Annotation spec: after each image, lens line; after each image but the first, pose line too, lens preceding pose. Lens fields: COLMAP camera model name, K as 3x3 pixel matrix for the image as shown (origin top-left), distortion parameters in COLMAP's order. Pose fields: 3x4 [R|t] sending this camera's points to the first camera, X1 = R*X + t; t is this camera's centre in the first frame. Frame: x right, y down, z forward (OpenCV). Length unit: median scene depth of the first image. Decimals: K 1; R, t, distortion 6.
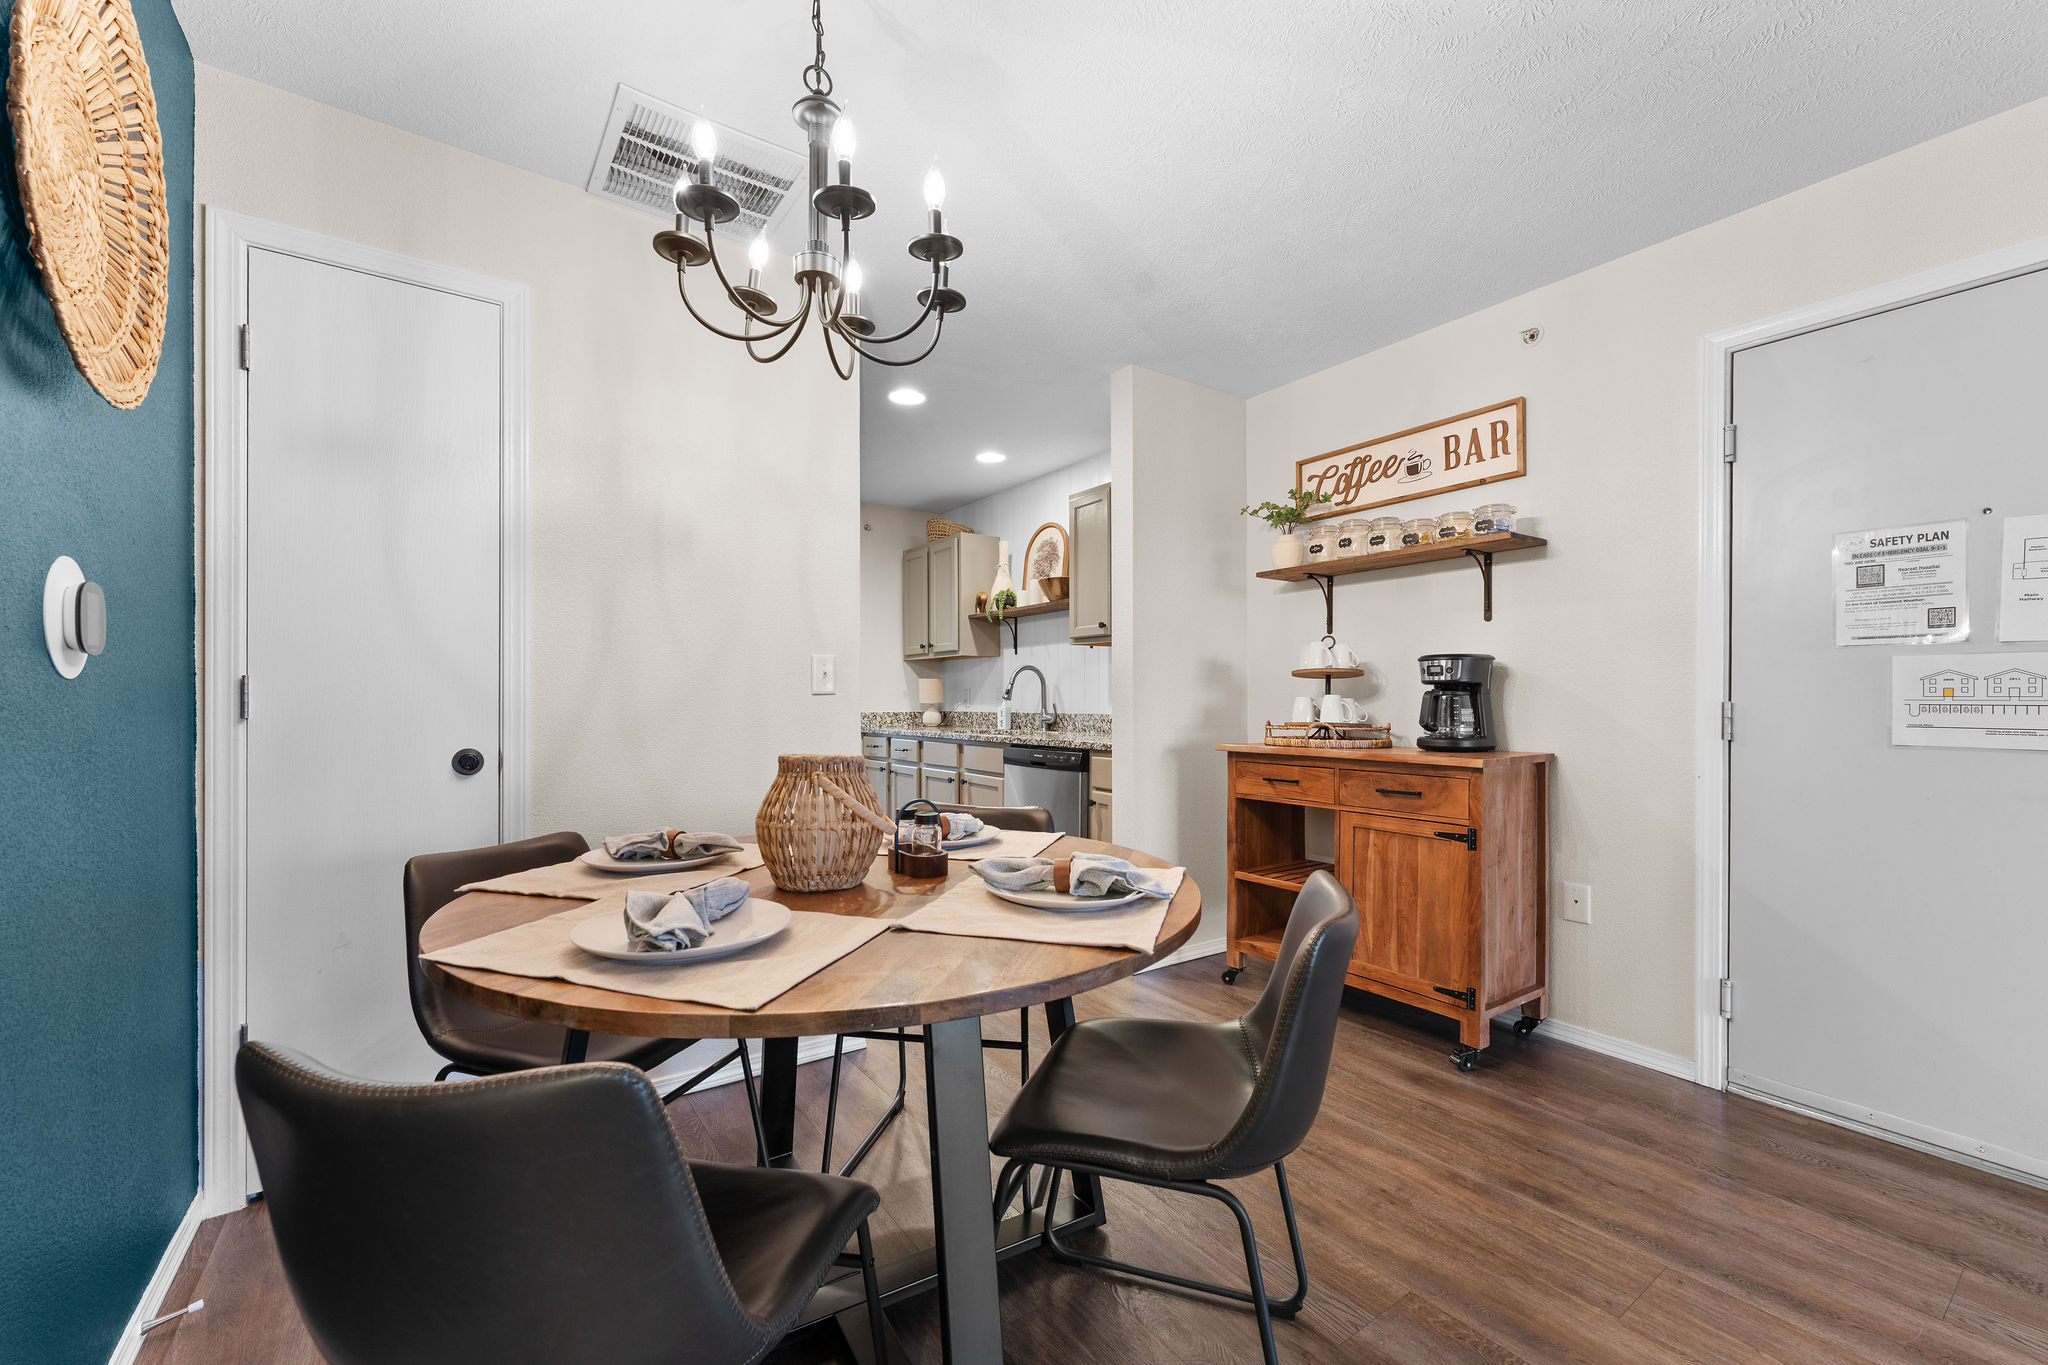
lens RADIAL K [[814.9, 0, 1030.3], [0, 814.9, 700.5], [0, 0, 1]] dist [-0.003051, -0.000781]
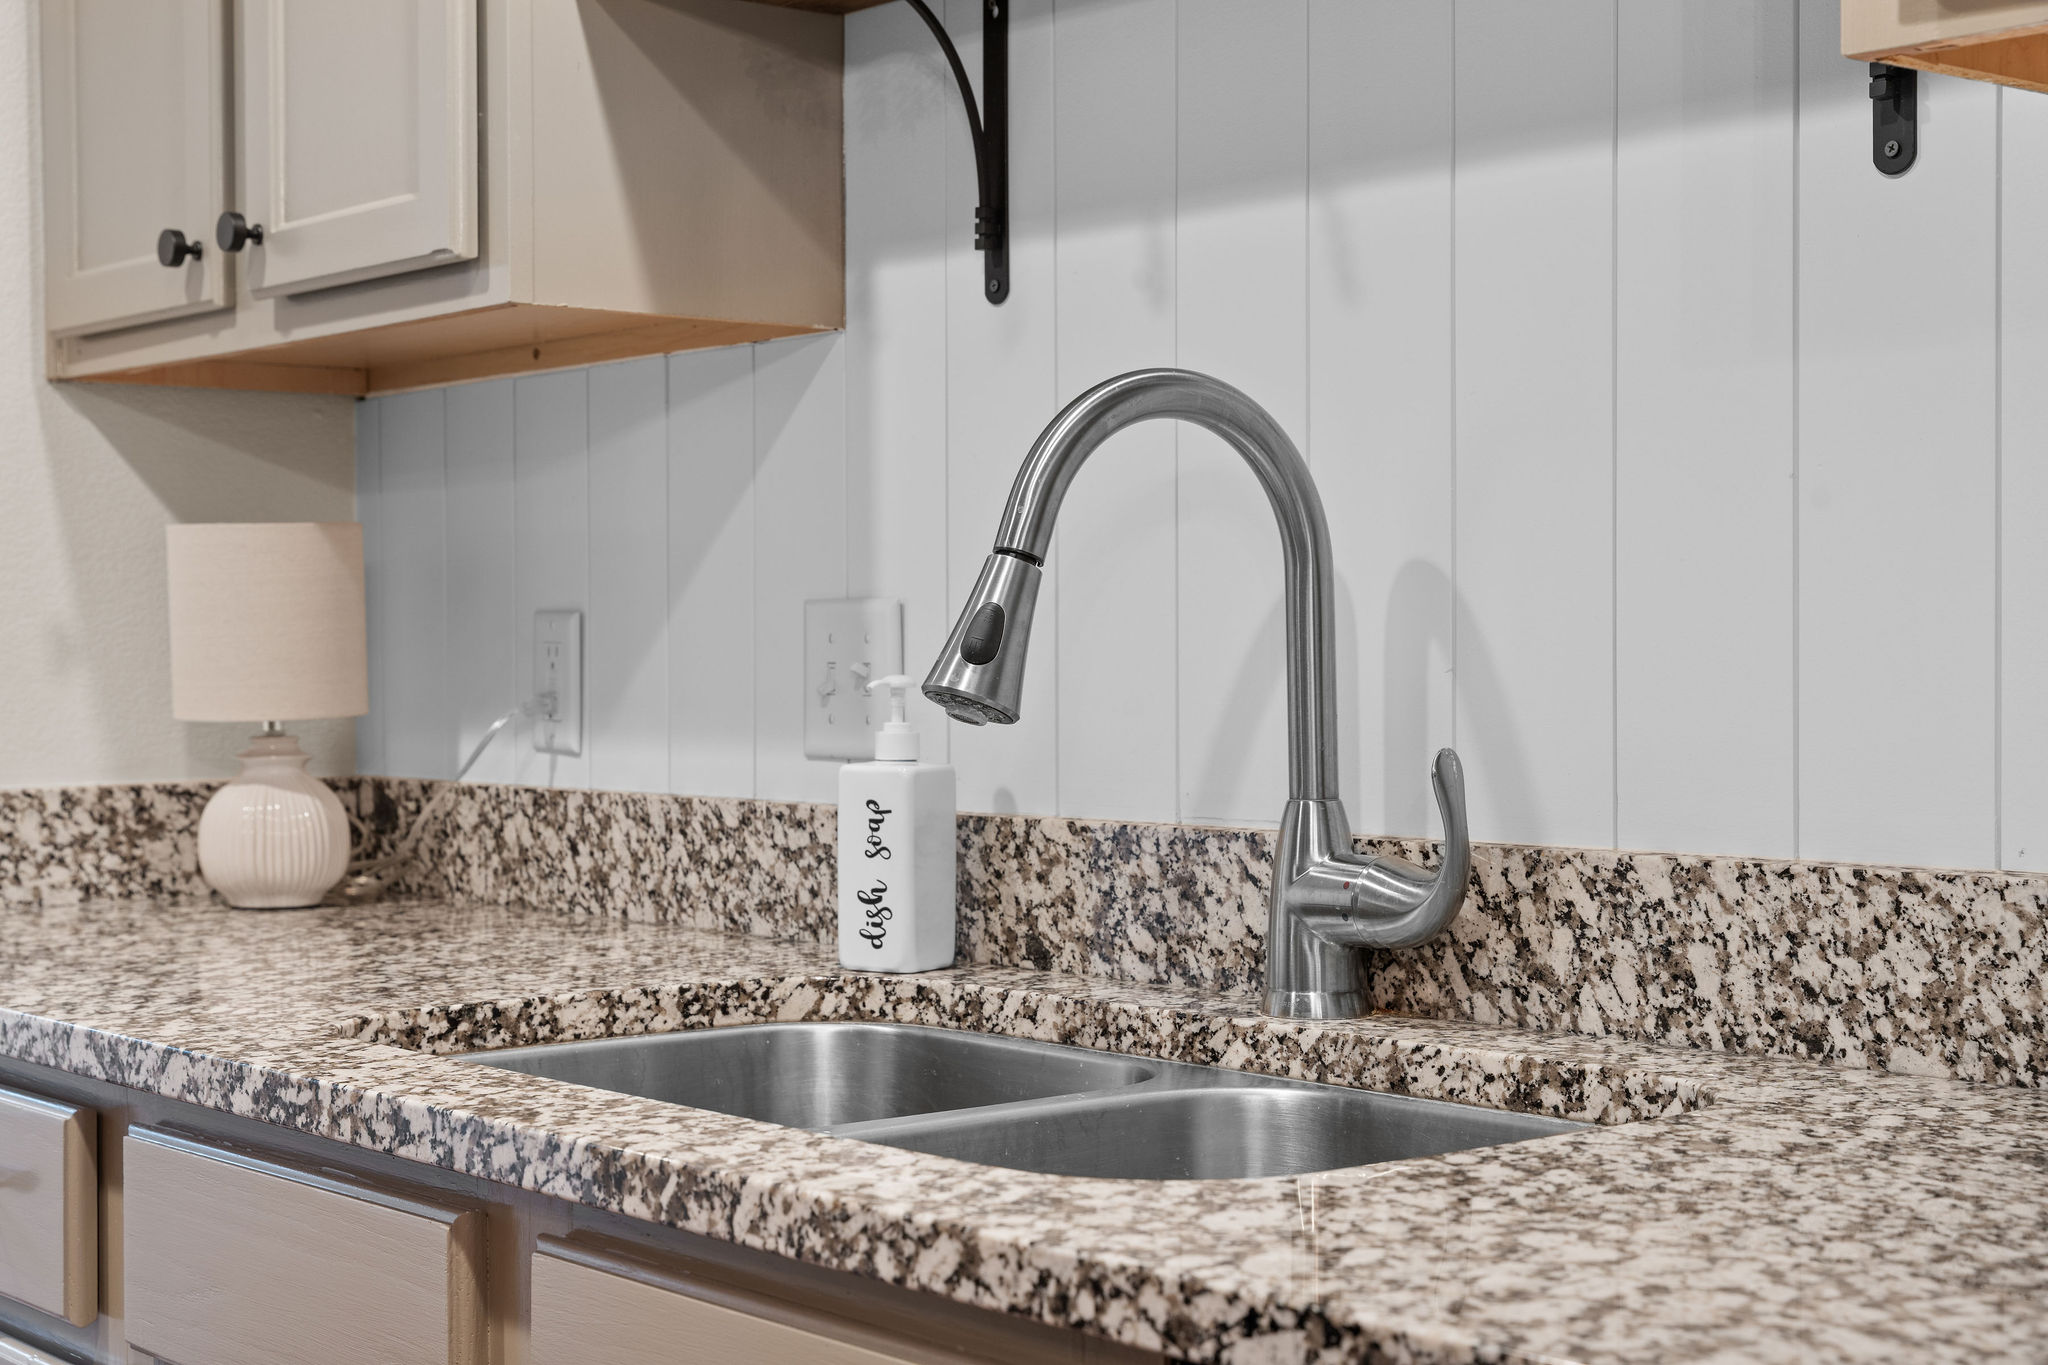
lens RADIAL K [[3028.2, 0, 1019.7], [0, 3028.2, 679.6], [0, 0, 1]] dist [0.021531, 0.000000]
pose [[0.997003, -0.001165, 0.077349, -0.047839], [0.000484, 0.999961, 0.008829, -0.007820], [-0.077356, -0.008765, 0.996965, 0.593723]]
